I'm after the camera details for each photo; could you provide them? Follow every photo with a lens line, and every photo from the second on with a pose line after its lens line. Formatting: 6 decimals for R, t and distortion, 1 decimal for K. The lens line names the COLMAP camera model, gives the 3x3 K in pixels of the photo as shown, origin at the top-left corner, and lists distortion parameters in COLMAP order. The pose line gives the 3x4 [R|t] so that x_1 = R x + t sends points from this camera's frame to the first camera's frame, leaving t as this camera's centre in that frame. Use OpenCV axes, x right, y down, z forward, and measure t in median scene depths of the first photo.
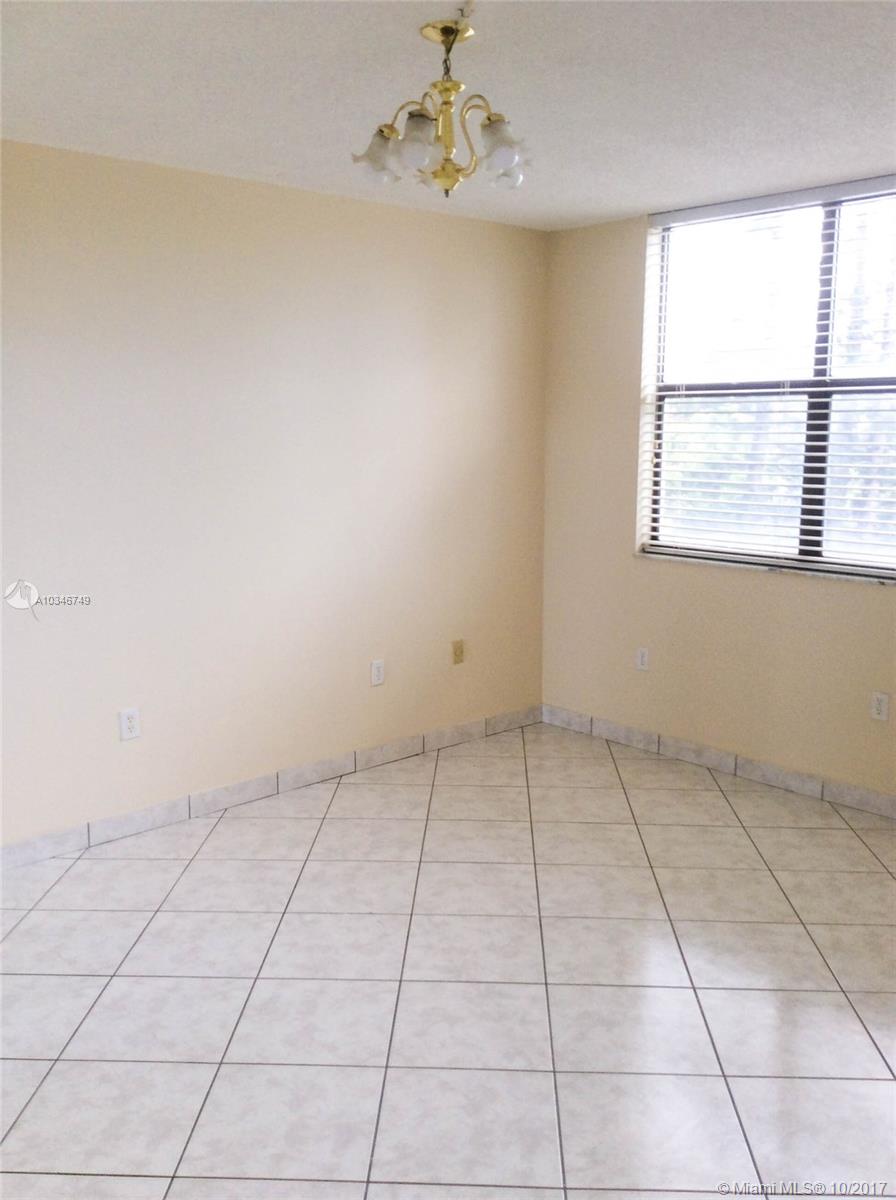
lens RADIAL K [[1106.2, 0, 445.4], [0, 1106.2, 601.6], [0, 0, 1]] dist [0.098273, -0.189691]
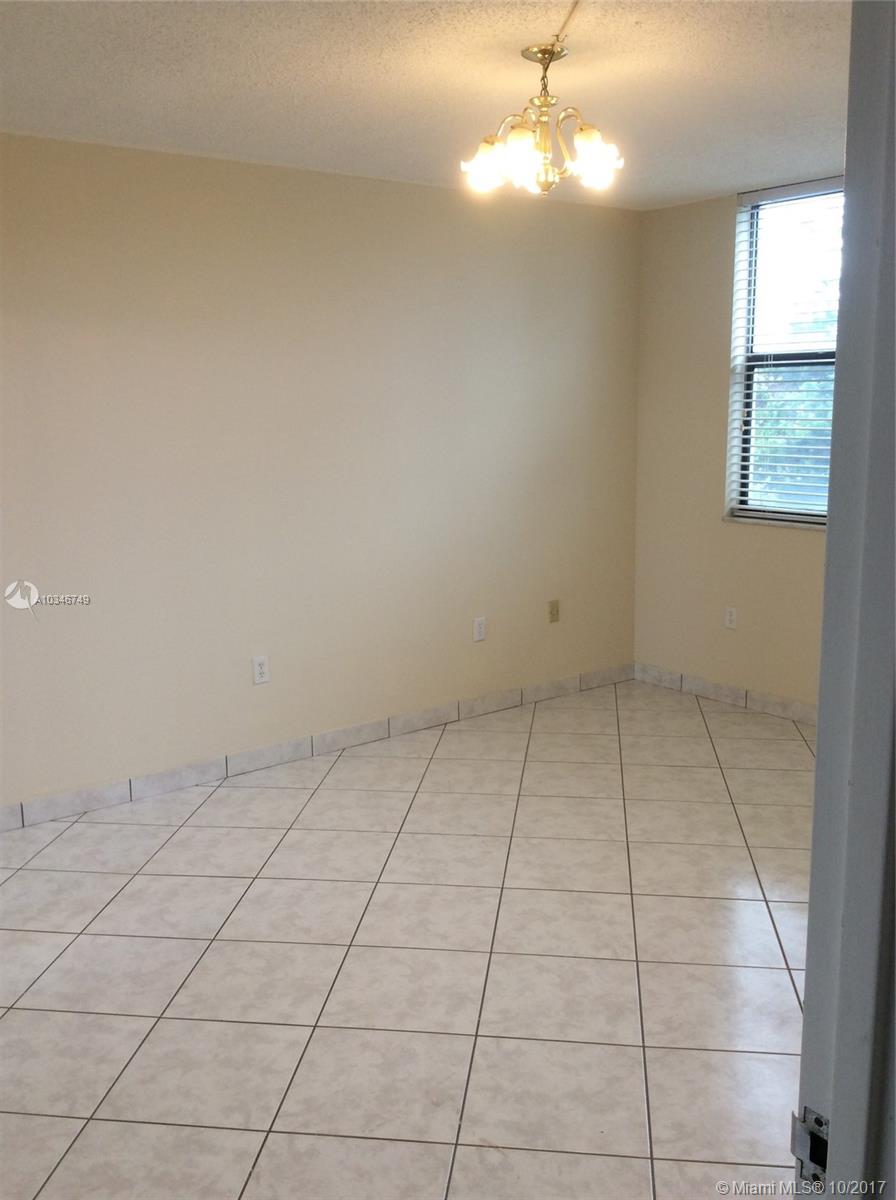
lens RADIAL K [[1106.2, 0, 437.7], [0, 1106.2, 598.7], [0, 0, 1]] dist [0.098273, -0.189691]
pose [[0.995505, 0.001027, -0.094709, 0.001272], [0.000894, 0.999795, 0.020235, 0.017067], [0.094710, -0.020229, 0.995299, -0.107678]]
